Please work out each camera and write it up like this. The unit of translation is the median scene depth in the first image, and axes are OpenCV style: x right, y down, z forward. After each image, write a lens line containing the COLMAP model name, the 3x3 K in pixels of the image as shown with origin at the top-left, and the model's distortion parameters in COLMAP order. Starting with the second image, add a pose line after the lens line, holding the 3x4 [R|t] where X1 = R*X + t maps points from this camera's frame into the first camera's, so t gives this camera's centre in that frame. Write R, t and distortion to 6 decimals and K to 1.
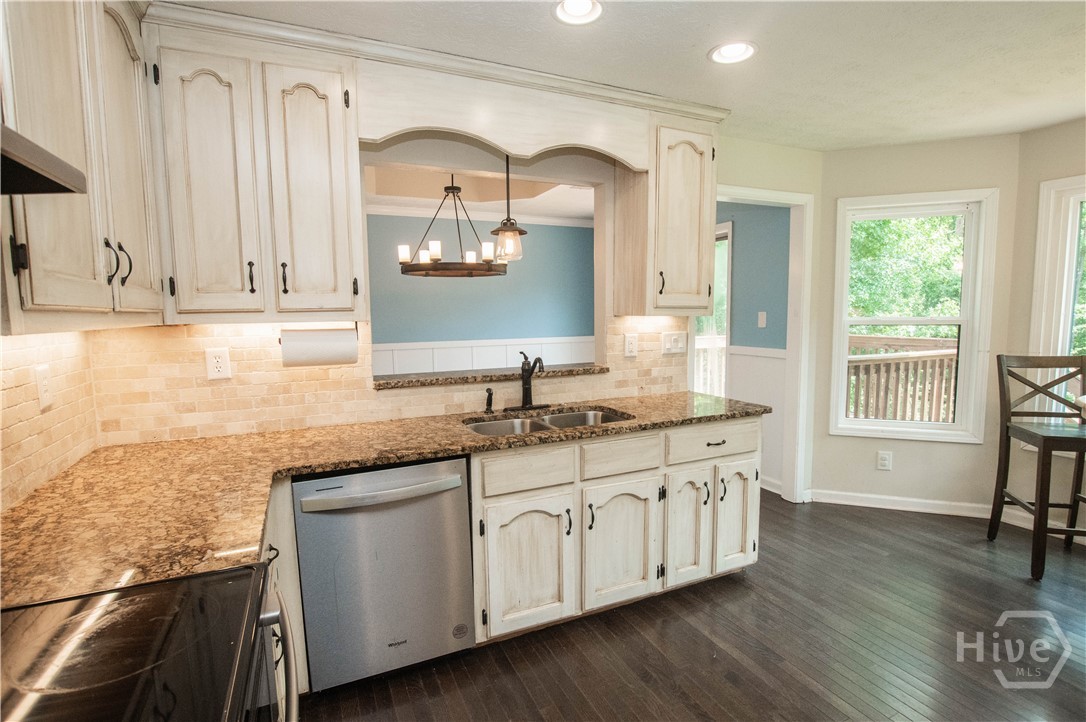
lens RADIAL K [[528.4, 0, 548.5], [0, 528.4, 362.7], [0, 0, 1]] dist [-0.017198, 0.000647]
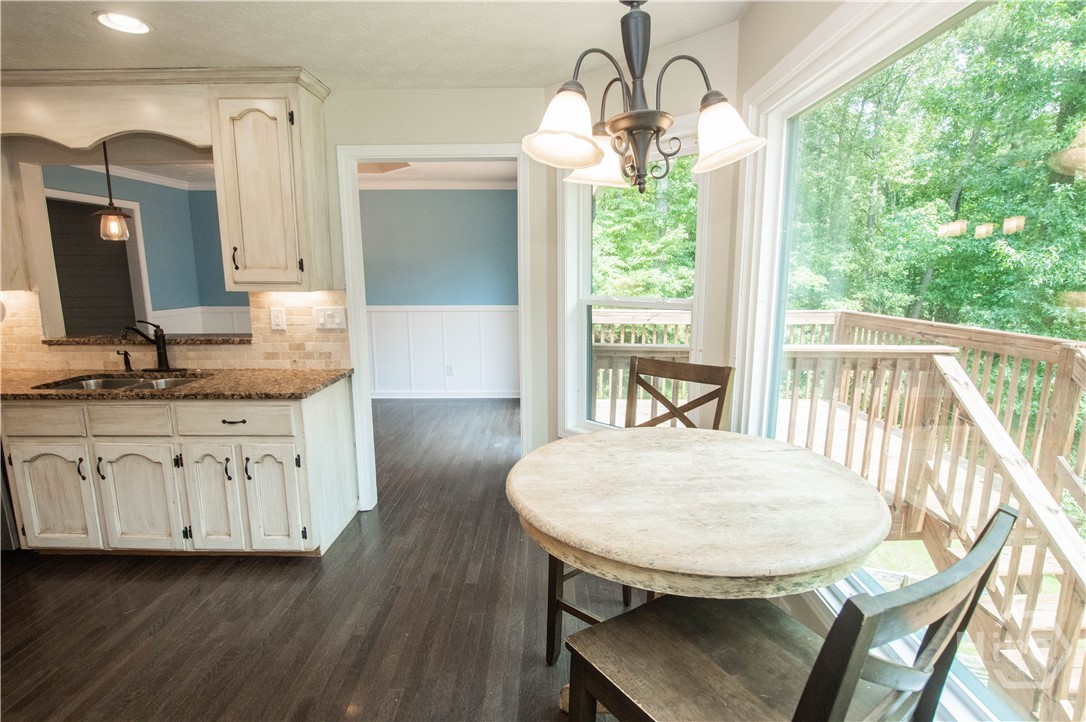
lens RADIAL K [[528.4, 0, 544.6], [0, 528.4, 360.5], [0, 0, 1]] dist [-0.017198, 0.000647]
pose [[0.902086, 0.079707, -0.424132, 1.228801], [-0.049854, 0.995463, 0.081041, -0.070382], [0.428667, -0.051961, 0.901967, 0.352791]]
